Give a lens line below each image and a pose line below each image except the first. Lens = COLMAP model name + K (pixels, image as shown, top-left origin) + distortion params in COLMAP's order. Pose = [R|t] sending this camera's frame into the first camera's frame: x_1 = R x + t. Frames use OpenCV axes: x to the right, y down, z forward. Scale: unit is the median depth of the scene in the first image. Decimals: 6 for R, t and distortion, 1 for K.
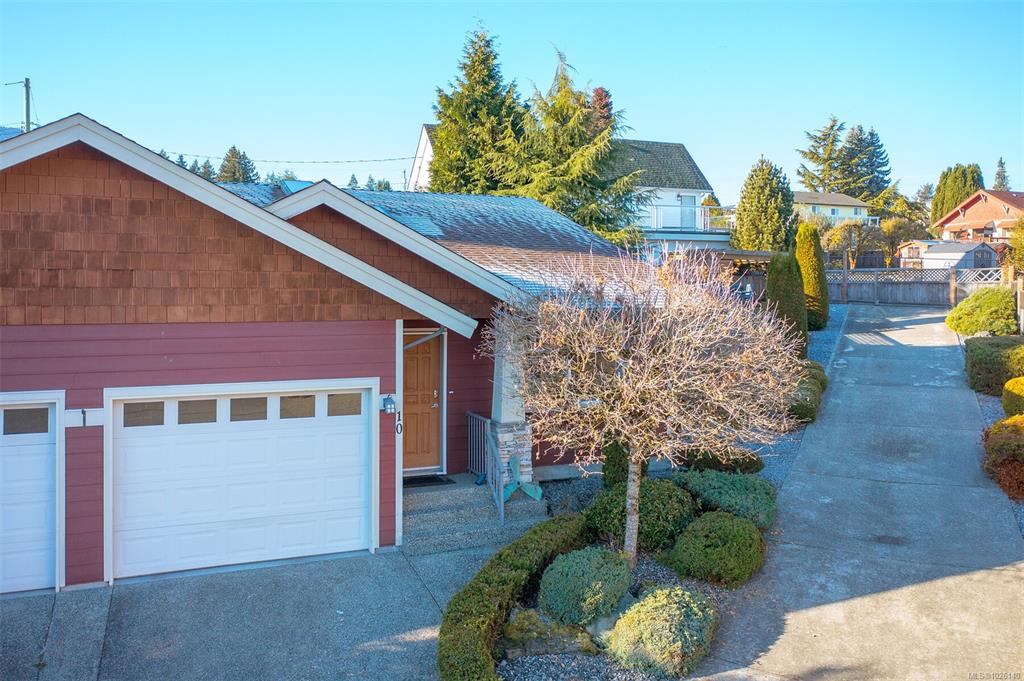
lens RADIAL K [[846.3, 0, 512.8], [0, 846.3, 299.9], [0, 0, 1]] dist [0.004449, 0.013352]
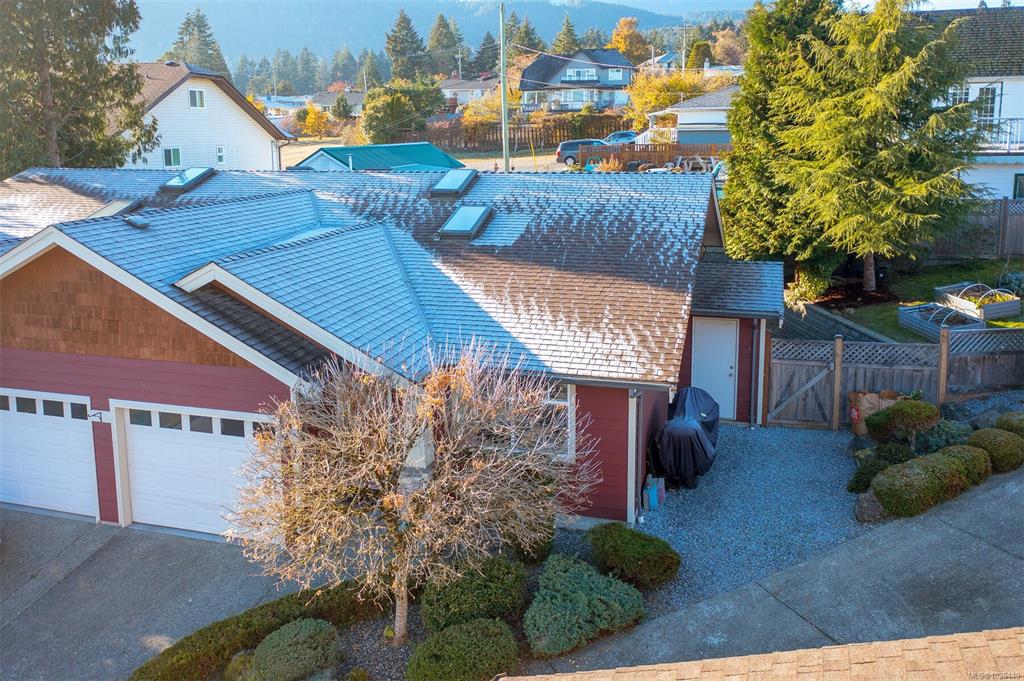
lens RADIAL K [[846.3, 0, 503.7], [0, 846.3, 260.1], [0, 0, 1]] dist [0.004449, 0.013352]
pose [[0.759624, 0.092877, -0.643697, 0.875068], [-0.000410, 0.989819, 0.142334, -0.312758], [0.650363, -0.107856, 0.751928, 0.337419]]
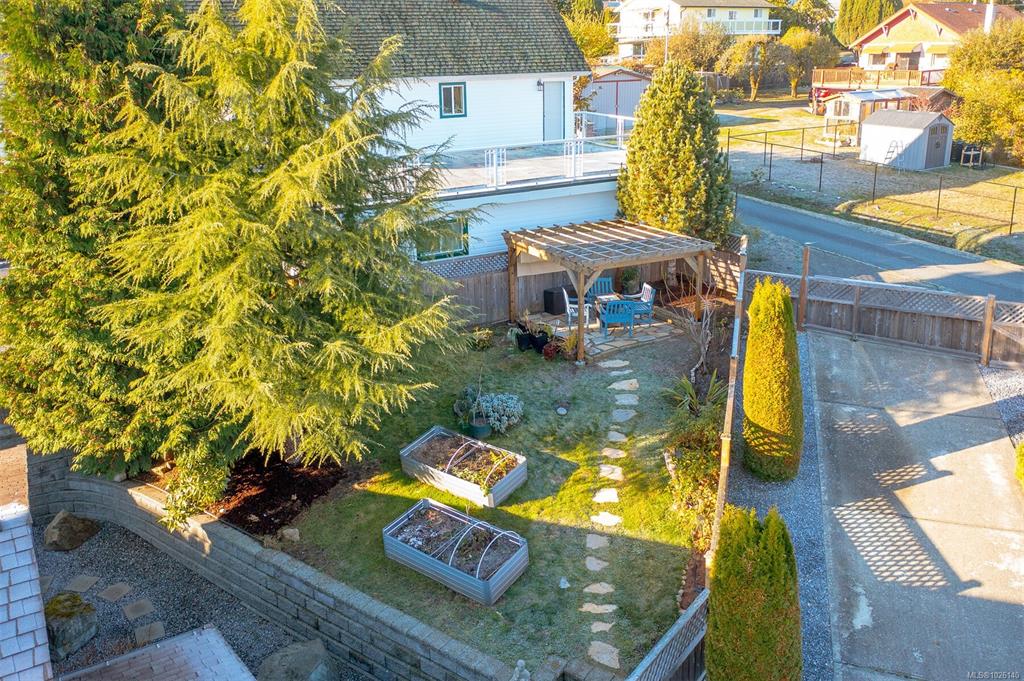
lens RADIAL K [[846.3, 0, 506.4], [0, 846.3, 256.0], [0, 0, 1]] dist [0.004449, 0.013352]
pose [[0.991015, -0.045568, 0.125745, 0.330705], [0.015998, 0.973809, 0.226804, -0.569459], [-0.132787, -0.222754, 0.965789, 1.375880]]
